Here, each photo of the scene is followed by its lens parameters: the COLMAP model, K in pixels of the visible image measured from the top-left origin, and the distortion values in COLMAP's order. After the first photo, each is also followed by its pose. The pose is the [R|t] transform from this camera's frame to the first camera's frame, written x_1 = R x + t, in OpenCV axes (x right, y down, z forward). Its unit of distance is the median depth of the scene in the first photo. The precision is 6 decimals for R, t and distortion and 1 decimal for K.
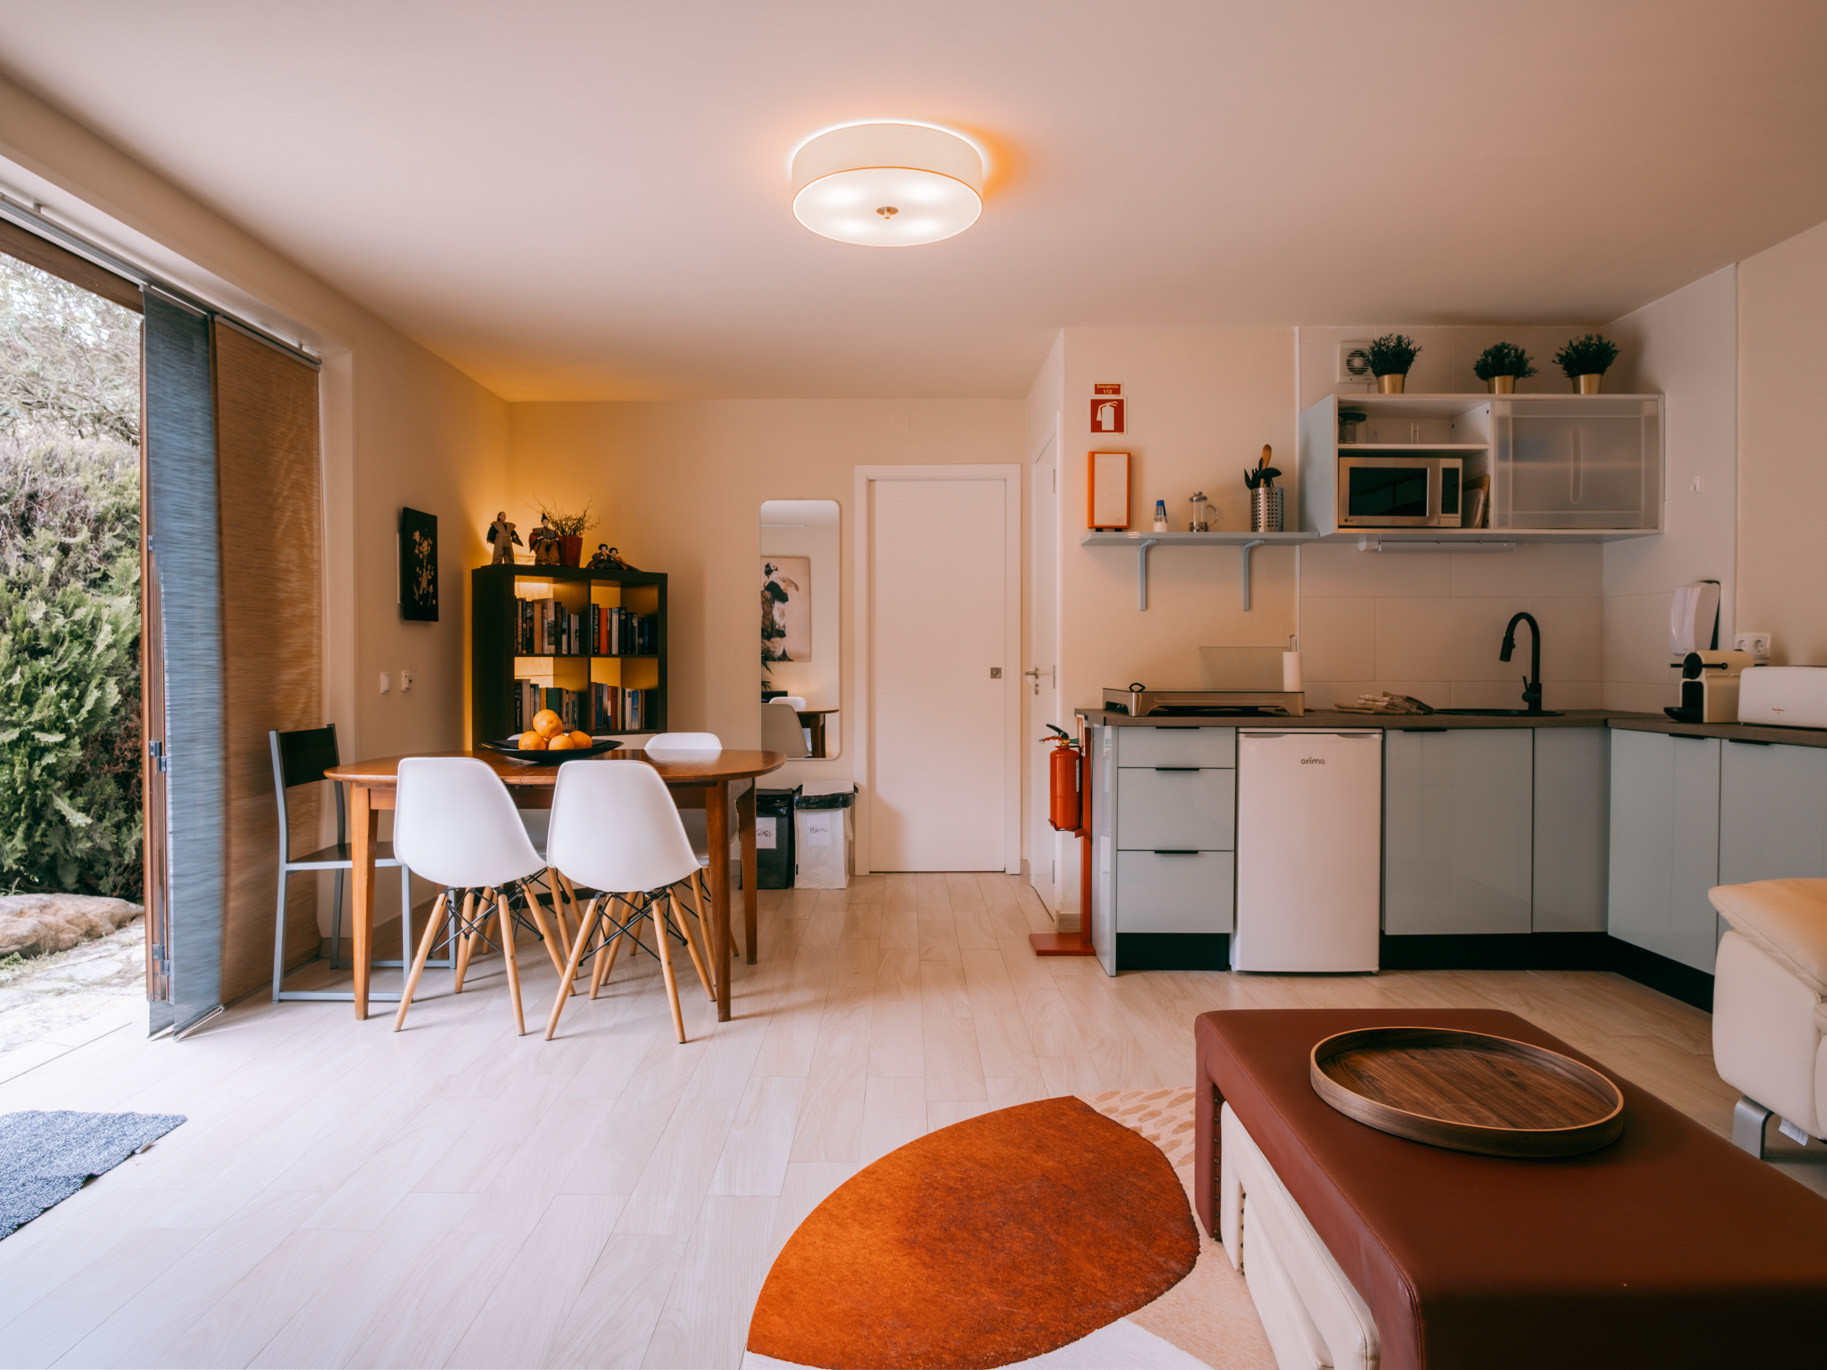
lens RADIAL K [[1099.3, 0, 913.8], [0, 1099.3, 678.1], [0, 0, 1]] dist [-0.030283, 0.005111]
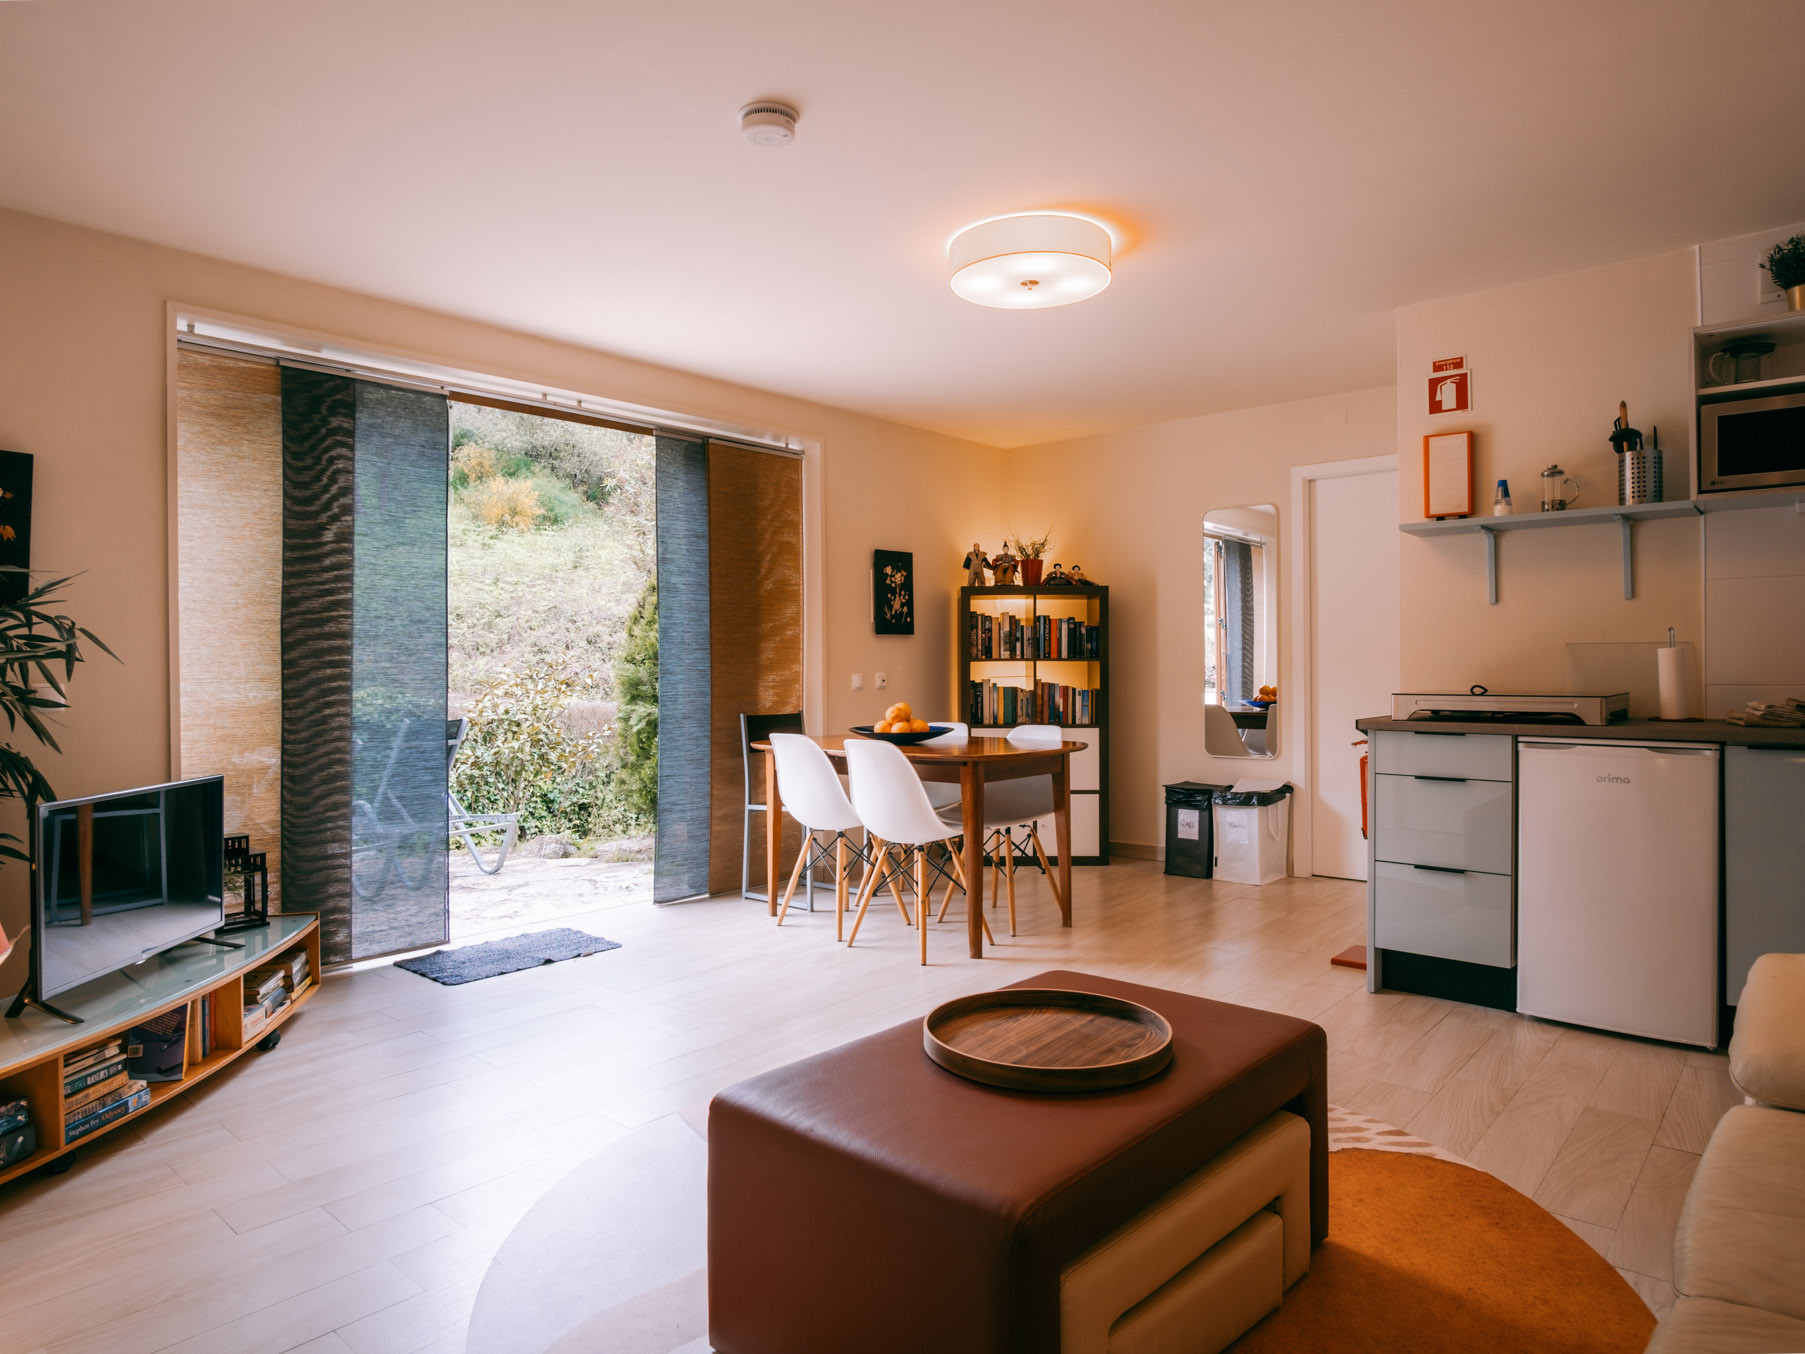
lens RADIAL K [[1112.1, 0, 909.7], [0, 1112.1, 671.0], [0, 0, 1]] dist [-0.028082, 0.007451]
pose [[0.754210, -0.002347, -0.656630, 0.447043], [-0.002723, 0.999974, -0.006701, 0.000086], [0.656628, 0.006842, 0.754183, 0.009937]]
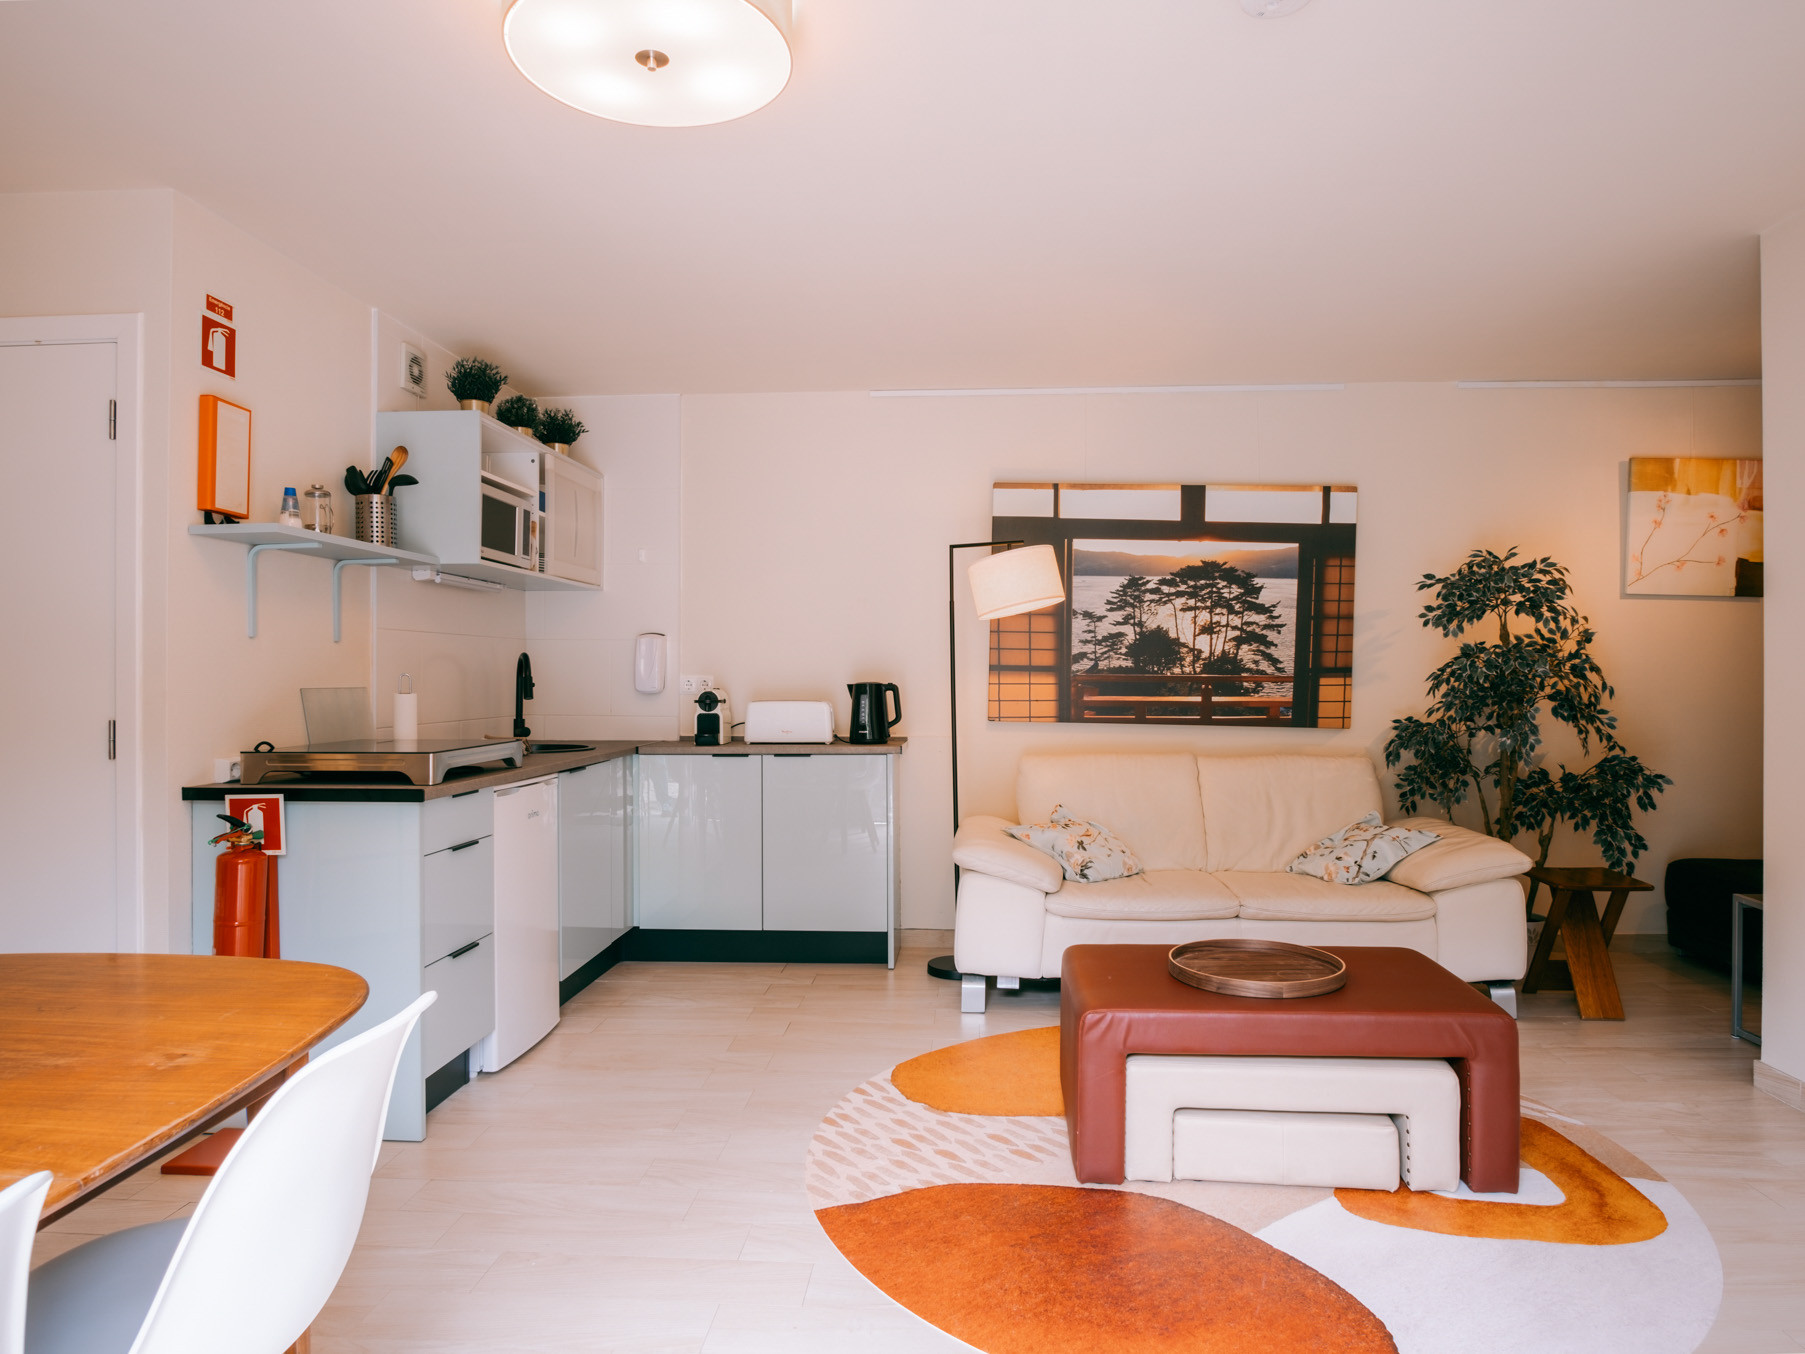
lens RADIAL K [[1086.1, 0, 902.8], [0, 1086.1, 670.2], [0, 0, 1]] dist [-0.030283, 0.005111]
pose [[0.072162, 0.004276, 0.997384, -0.453262], [0.017893, 0.999824, -0.005581, -0.029879], [-0.997232, 0.018249, 0.072073, 0.542984]]
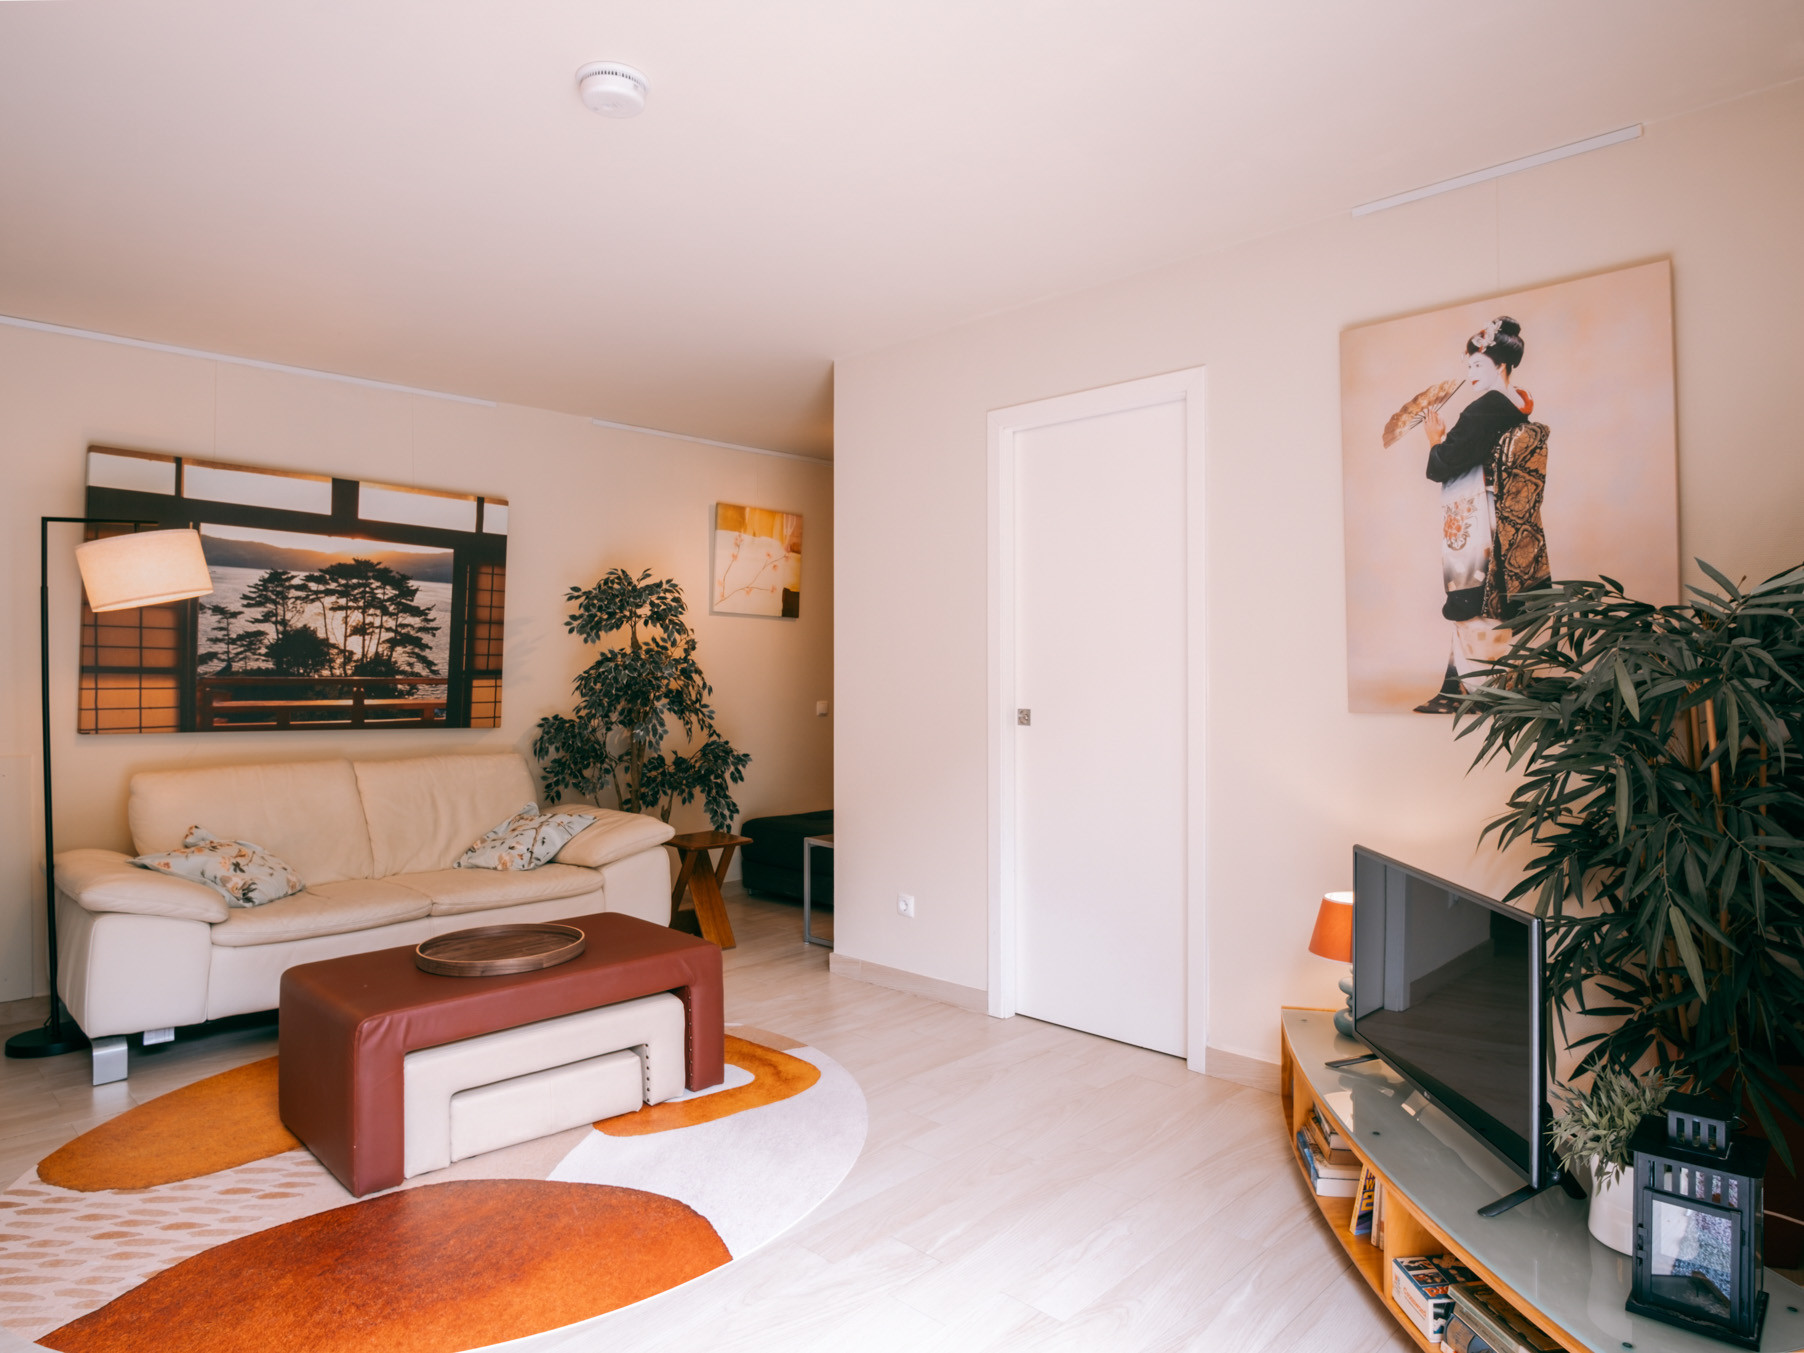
lens RADIAL K [[1111.5, 0, 909.2], [0, 1111.5, 670.5], [0, 0, 1]] dist [-0.028082, 0.007451]
pose [[-0.708256, 0.005255, 0.705936, -0.480158], [0.015479, 0.999847, 0.008087, -0.032653], [-0.705786, 0.016655, -0.708230, 0.691439]]
